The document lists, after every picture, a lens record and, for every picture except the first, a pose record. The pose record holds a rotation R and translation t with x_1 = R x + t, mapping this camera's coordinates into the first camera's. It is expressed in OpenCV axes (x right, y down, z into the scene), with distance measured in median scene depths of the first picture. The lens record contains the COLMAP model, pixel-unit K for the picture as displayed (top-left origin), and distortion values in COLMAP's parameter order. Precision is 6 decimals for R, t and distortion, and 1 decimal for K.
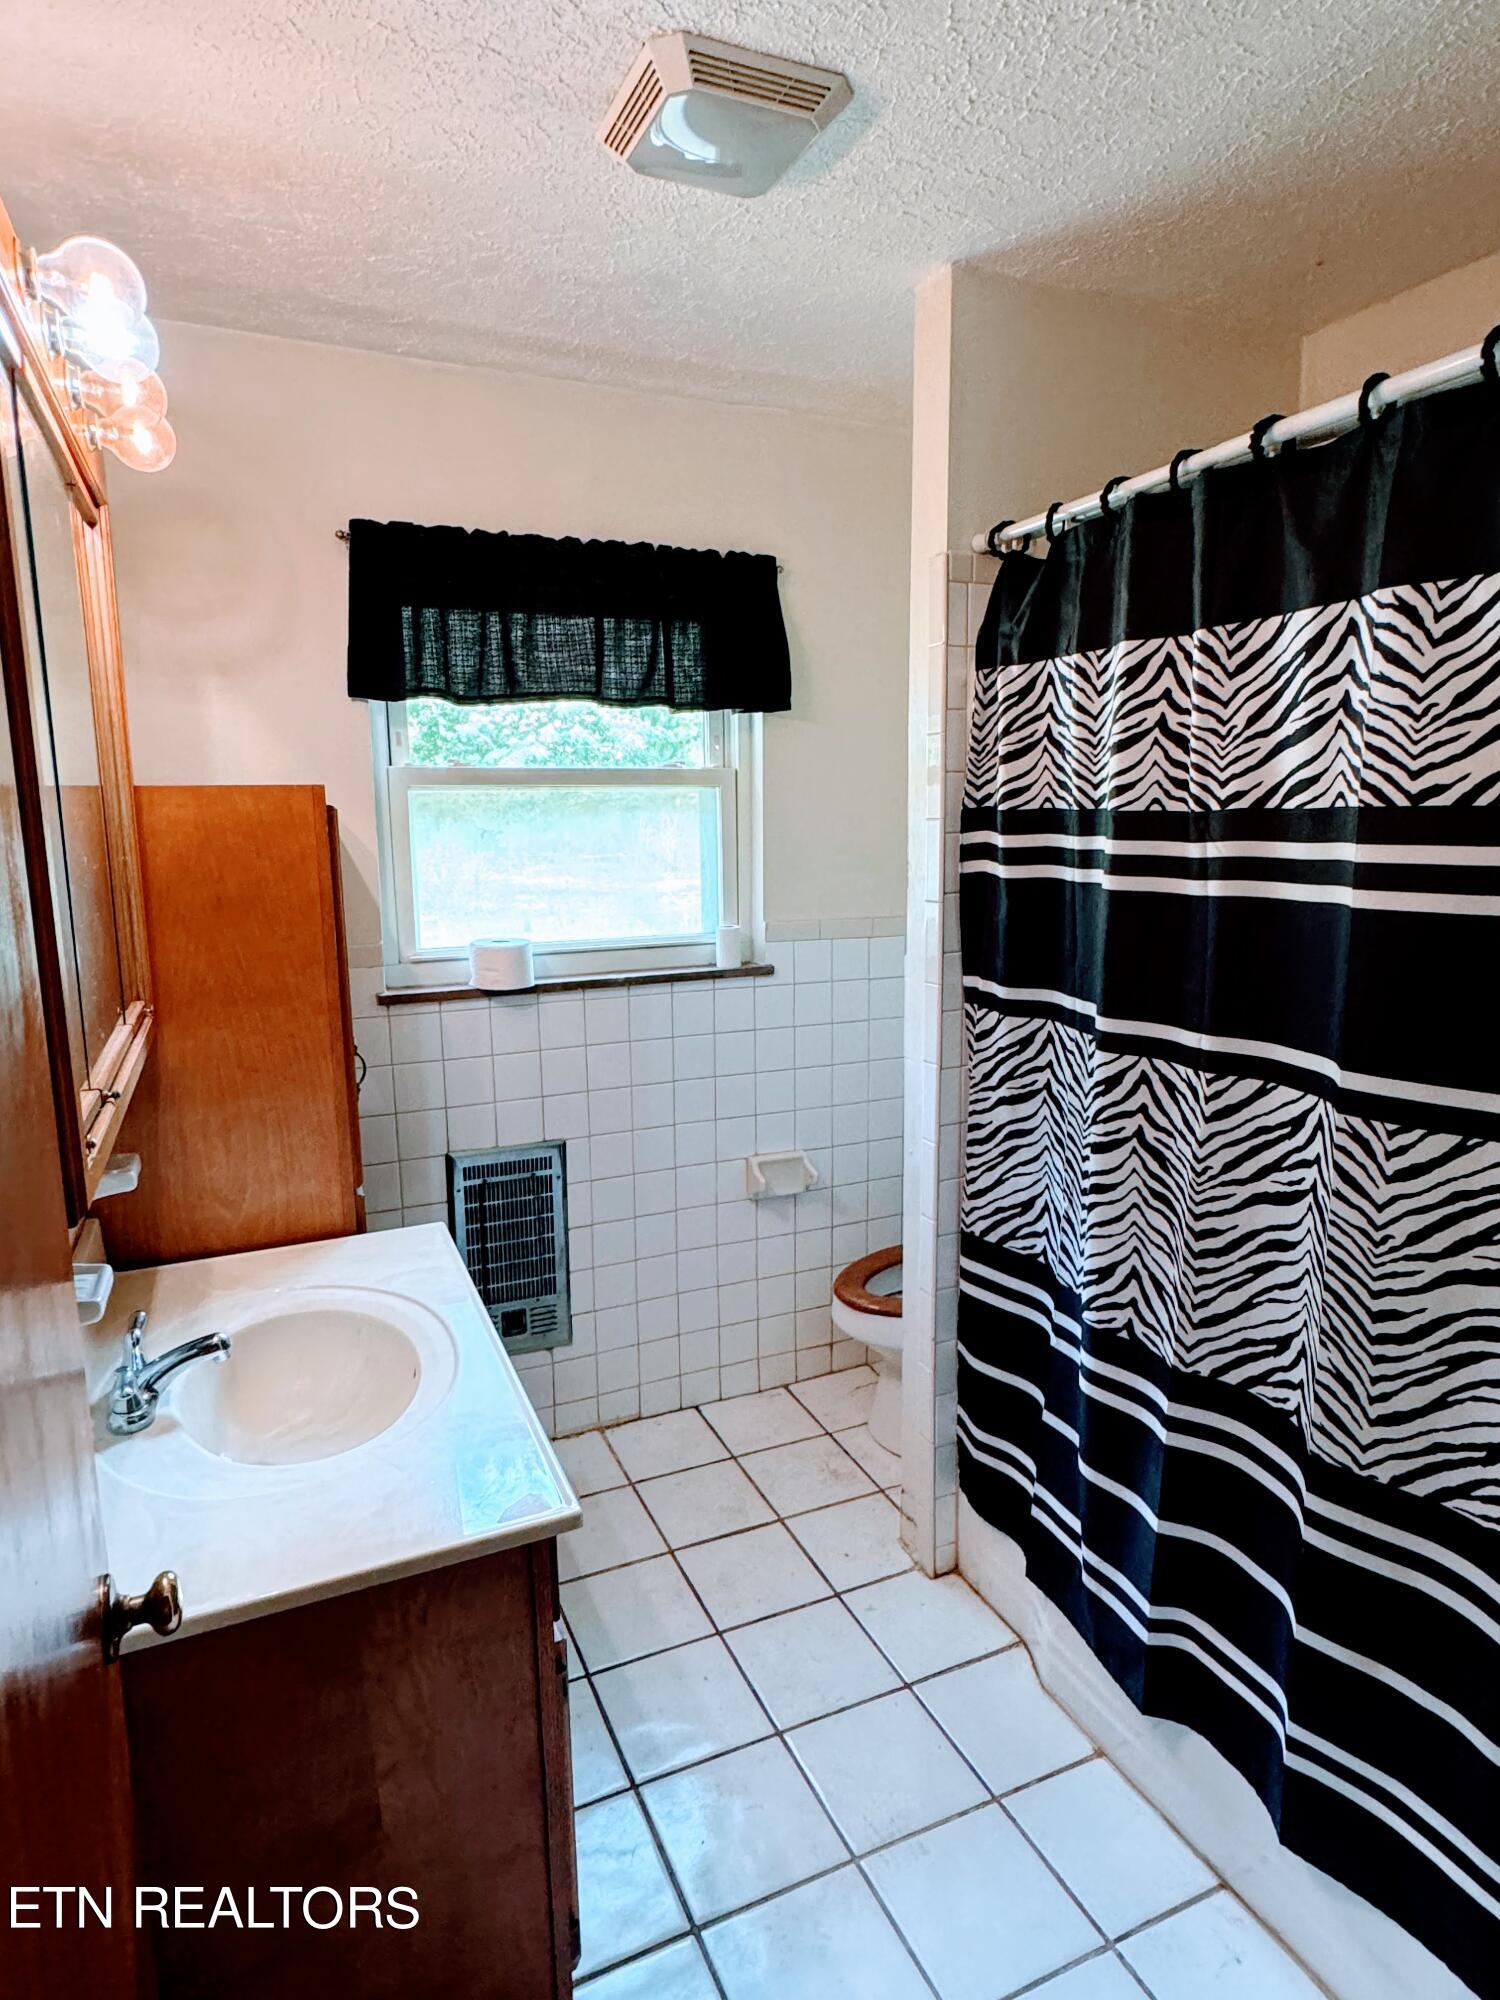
lens RADIAL K [[1147.4, 0, 742.4], [0, 1147.4, 999.2], [0, 0, 1]] dist [0.001996, 0.000618]
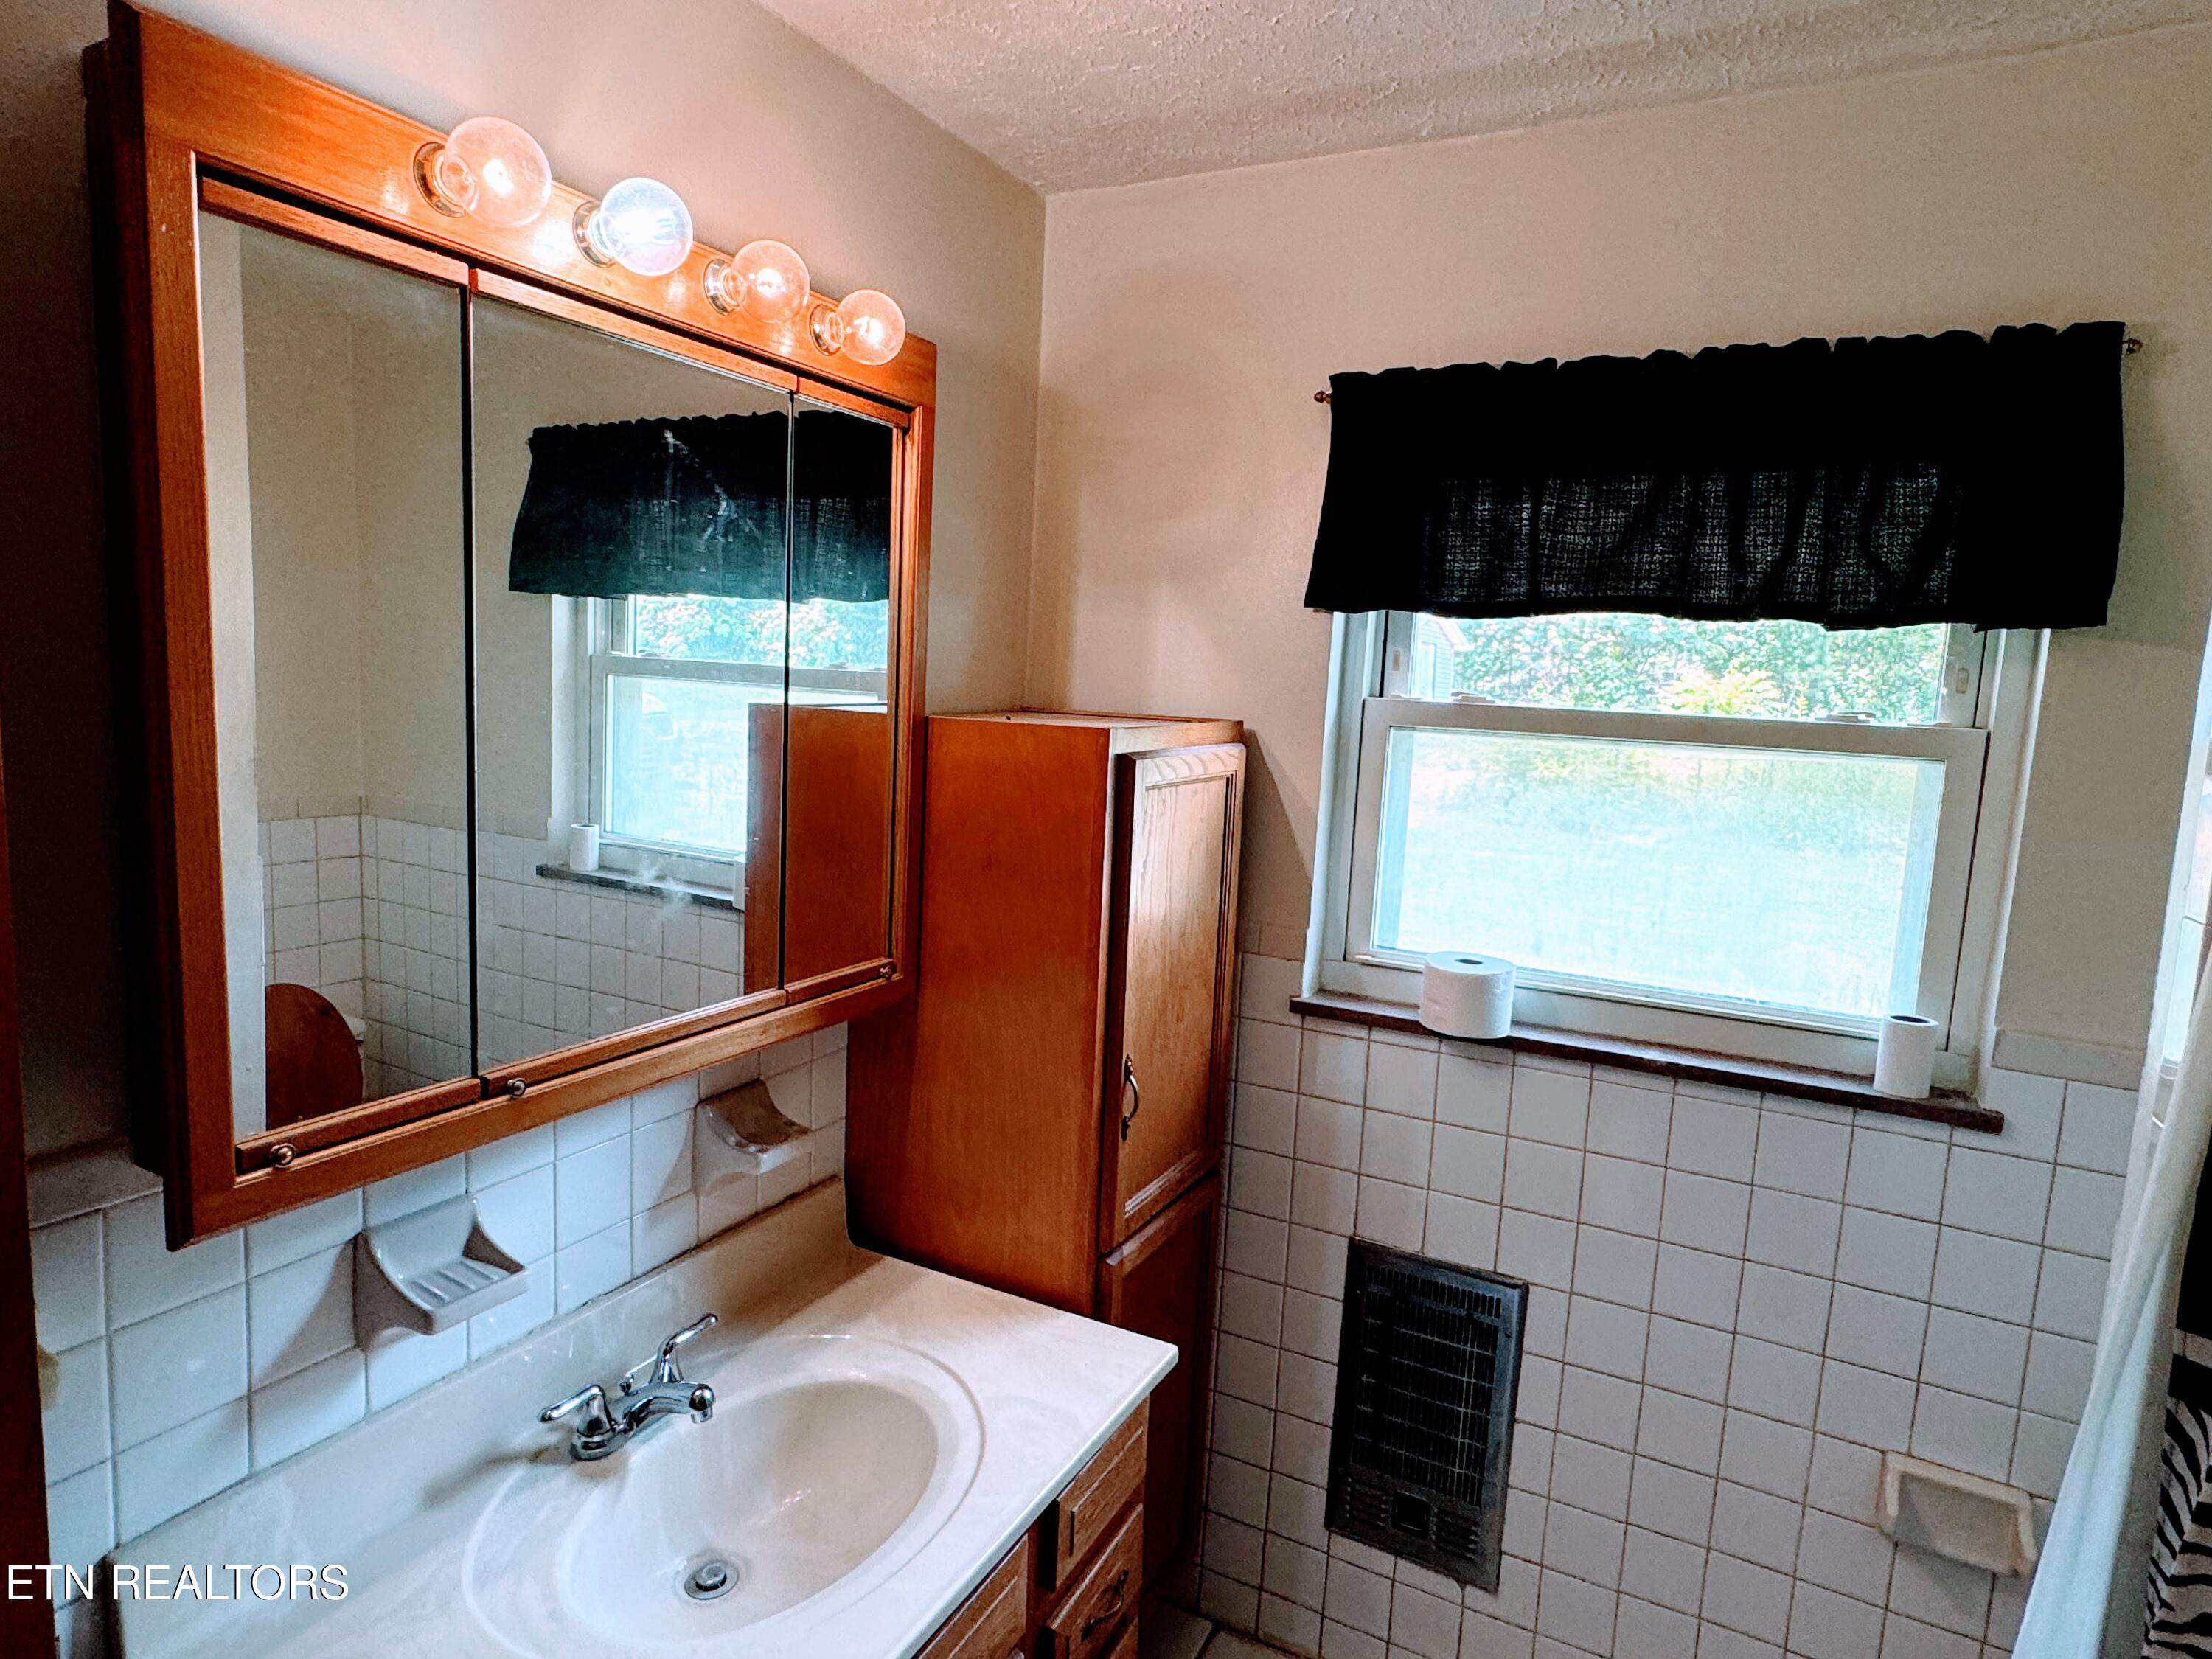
lens RADIAL K [[1269.0, 0, 1100.9], [0, 1269.0, 823.3], [0, 0, 1]] dist [0.001996, 0.000618]
pose [[0.613764, 0.136730, -0.777559, 0.226240], [-0.181892, 0.982883, 0.029259, -0.112882], [0.768250, 0.123474, 0.628129, 0.355922]]
